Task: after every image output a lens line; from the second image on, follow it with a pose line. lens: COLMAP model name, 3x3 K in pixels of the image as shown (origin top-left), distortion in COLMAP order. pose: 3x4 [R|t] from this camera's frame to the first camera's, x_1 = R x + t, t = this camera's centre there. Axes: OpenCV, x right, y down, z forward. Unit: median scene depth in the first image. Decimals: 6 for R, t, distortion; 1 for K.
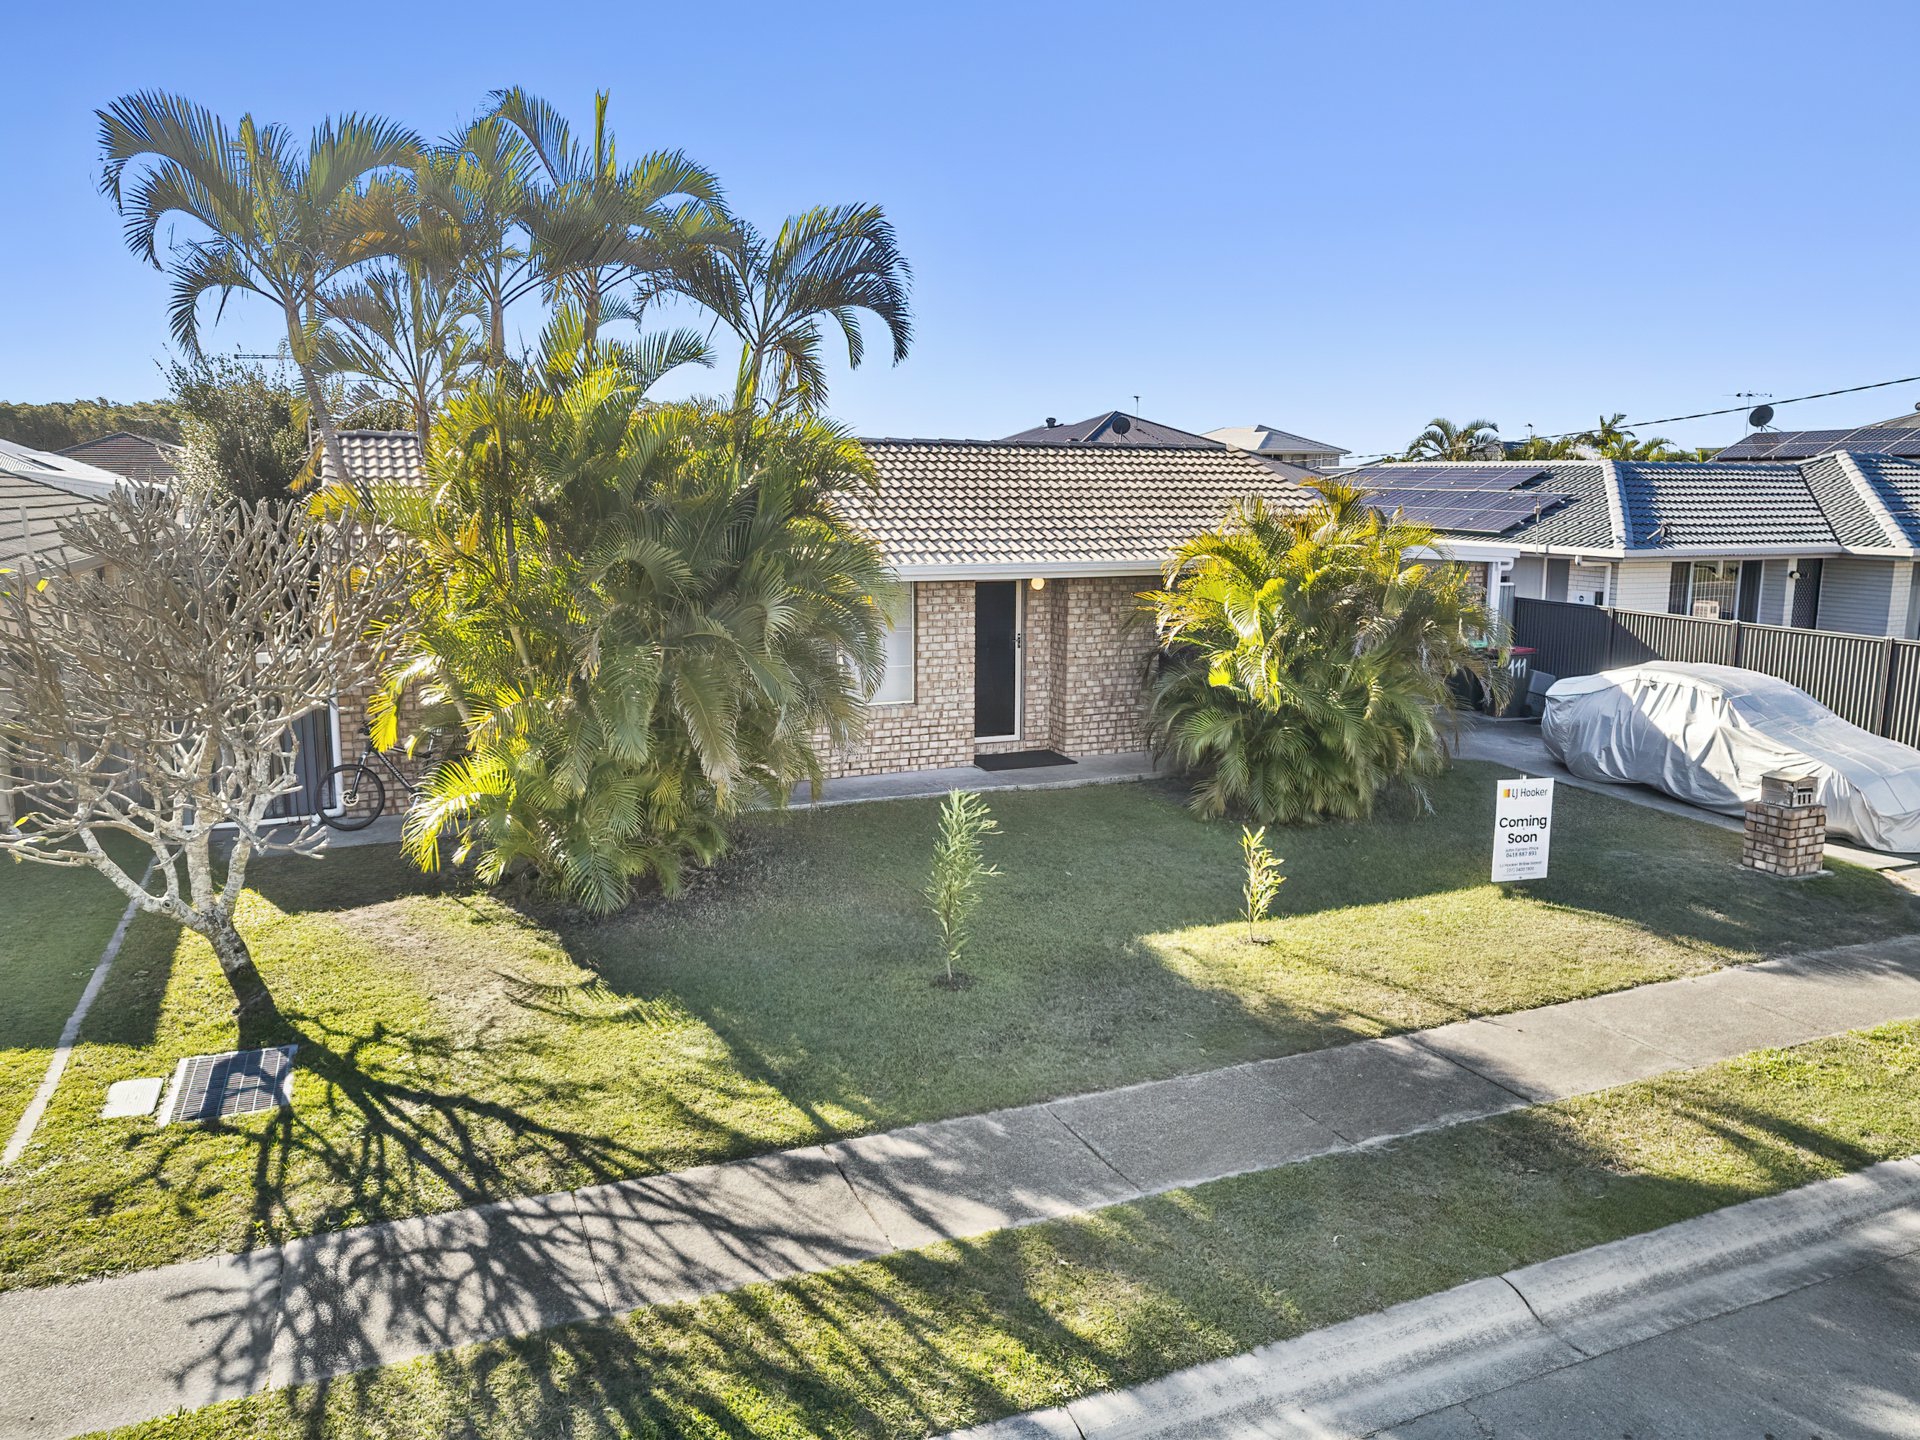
lens RADIAL K [[1378.7, 0, 955.9], [0, 1378.7, 718.7], [0, 0, 1]] dist [-0.059951, 0.043196]
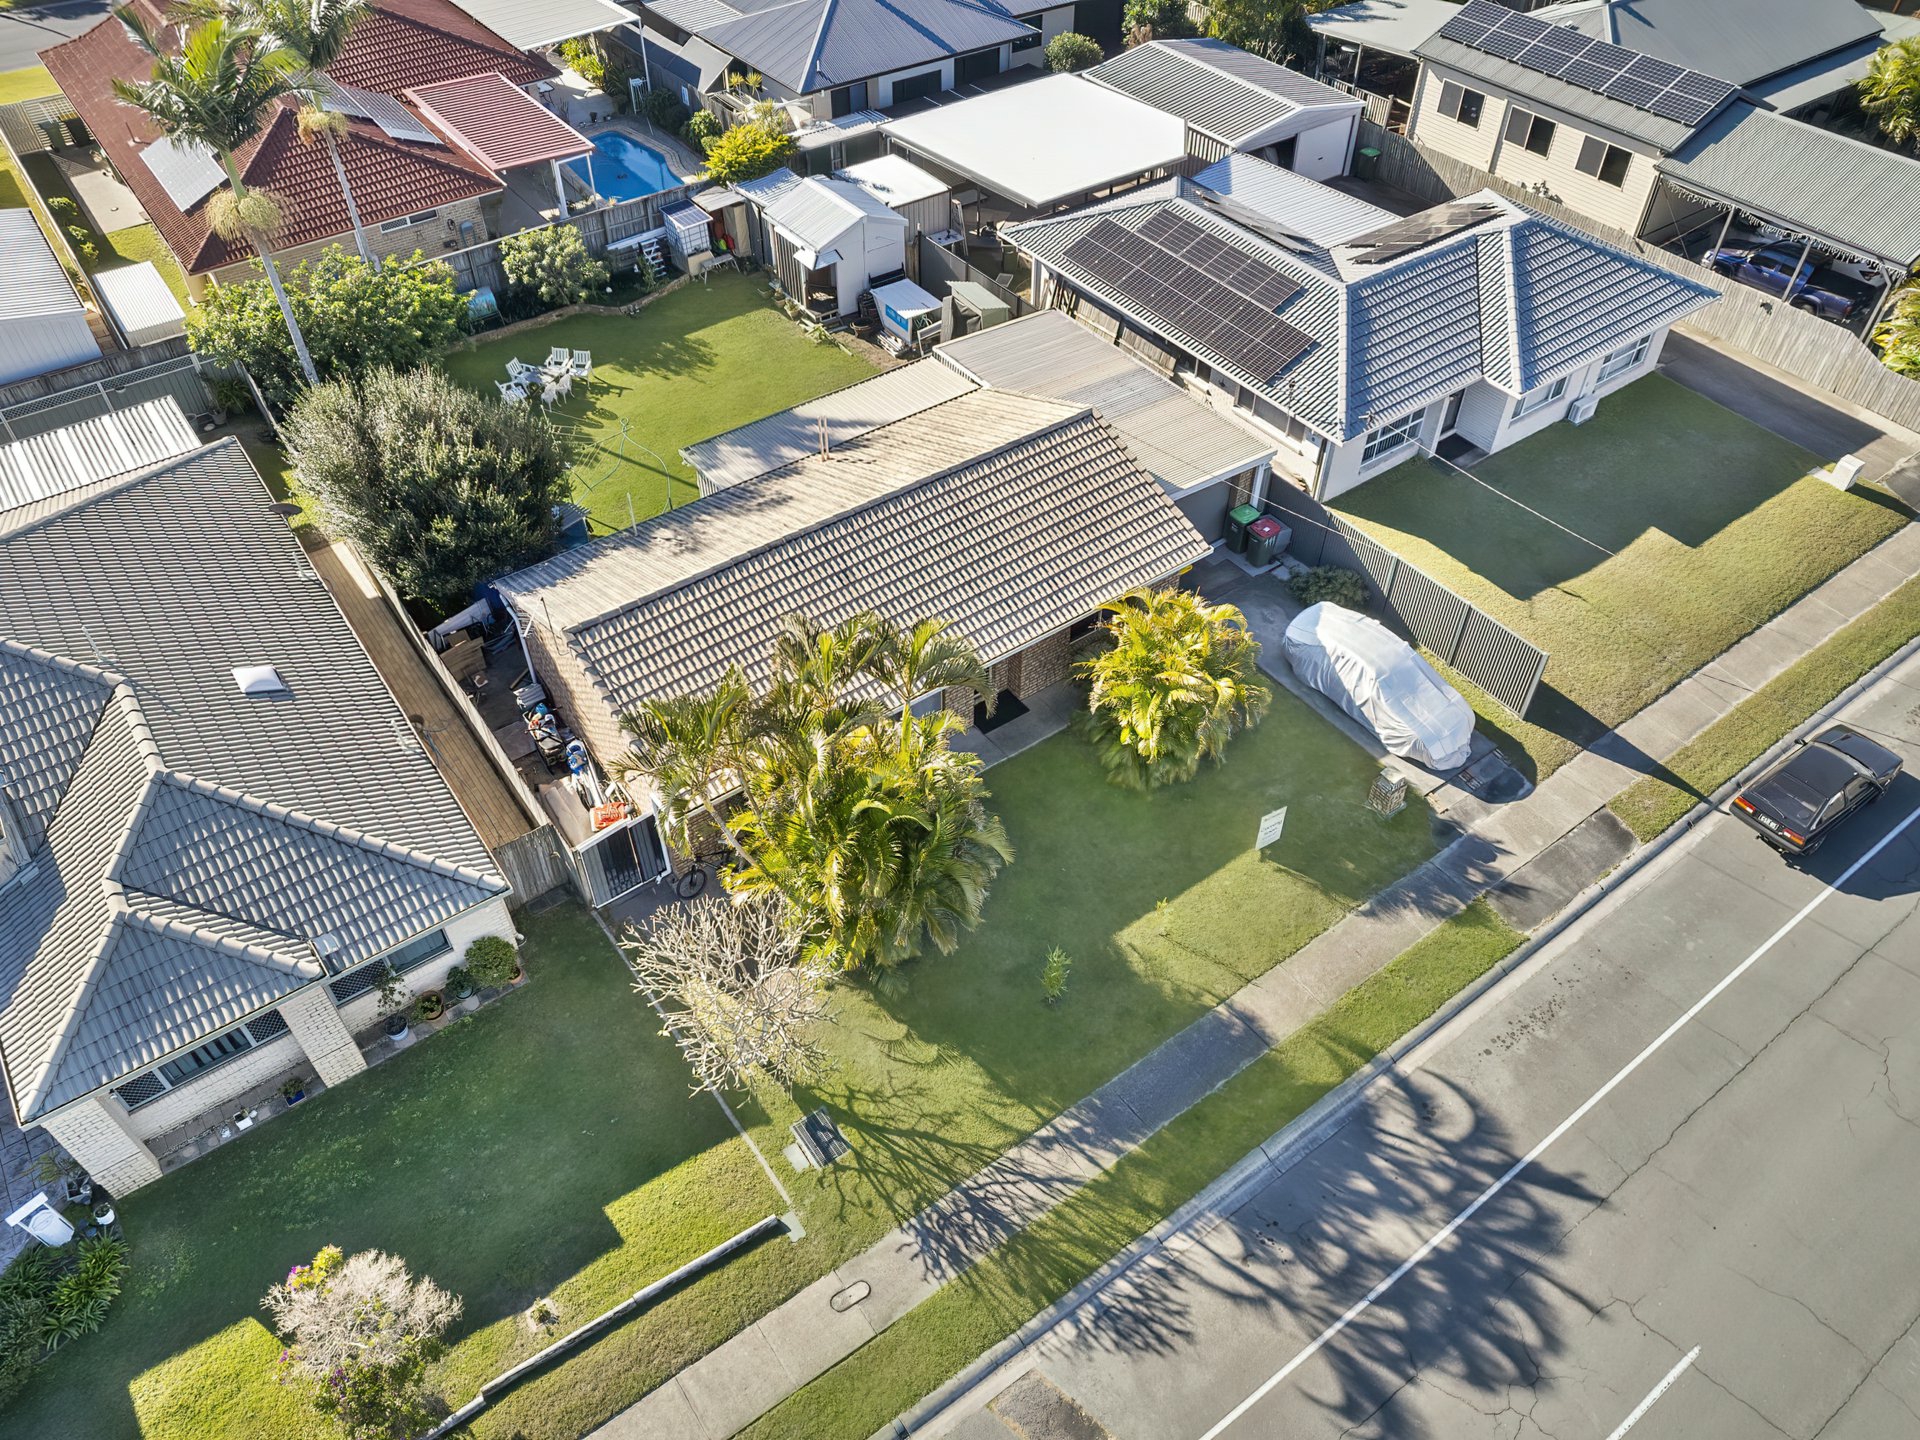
lens RADIAL K [[1378.7, 0, 961.7], [0, 1378.7, 723.6], [0, 0, 1]] dist [-0.059951, 0.043196]
pose [[0.974072, -0.162314, 0.157599, -0.378027], [0.040581, 0.810667, 0.584100, -1.348940], [-0.222568, -0.562560, 0.796235, -0.527133]]
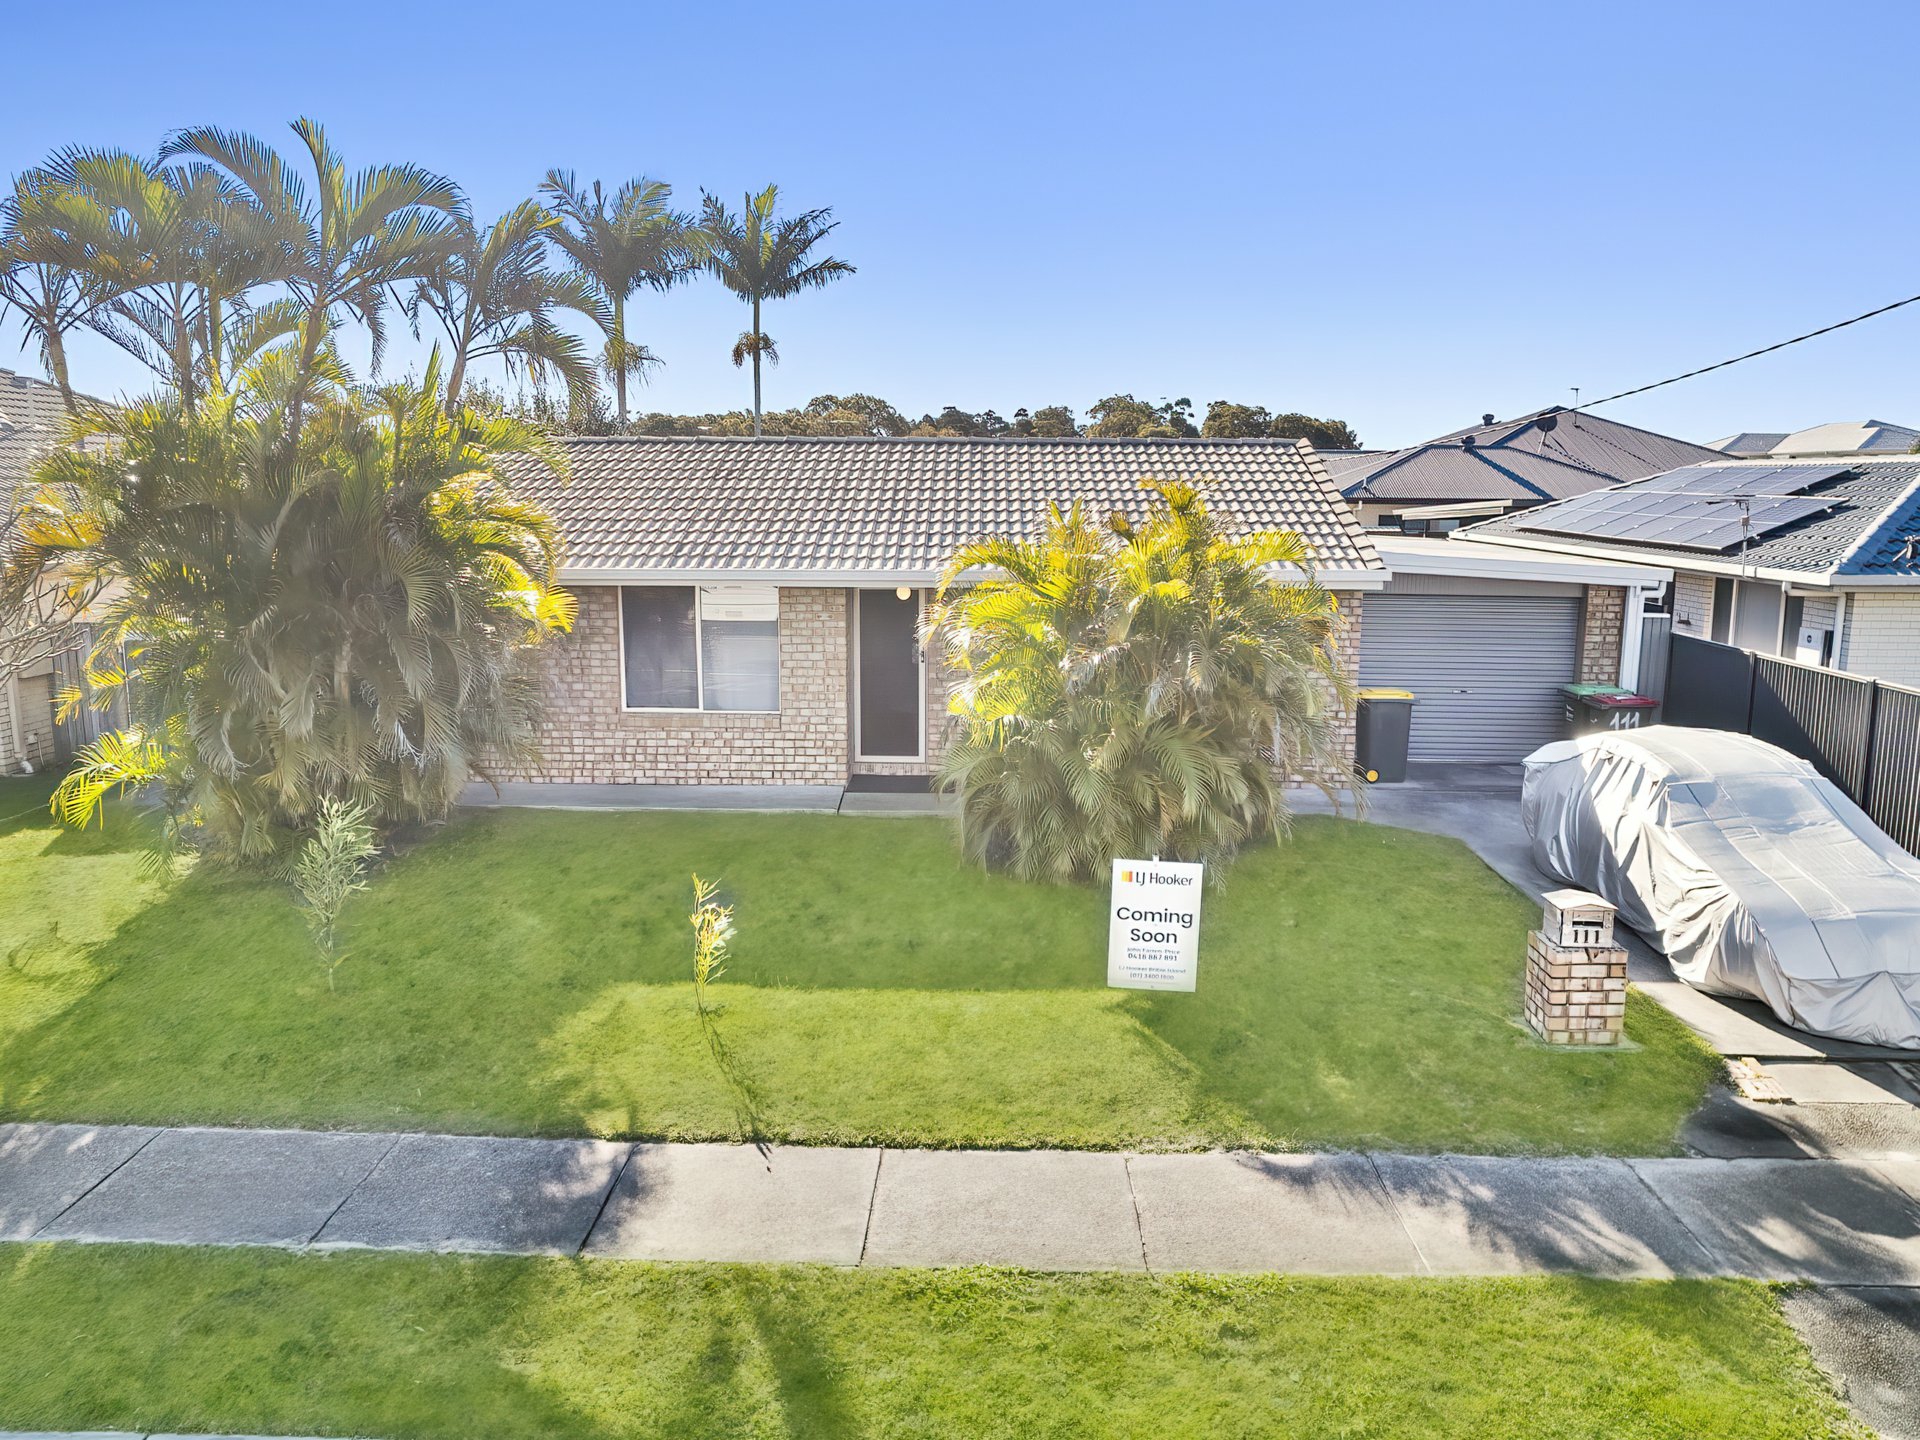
lens RADIAL K [[1378.7, 0, 956.8], [0, 1378.7, 711.4], [0, 0, 1]] dist [-0.059951, 0.043196]
pose [[0.907631, 0.067576, -0.414295, 0.634675], [-0.070621, 0.997471, 0.007984, -0.039183], [0.413787, 0.022012, 0.910108, 0.240801]]
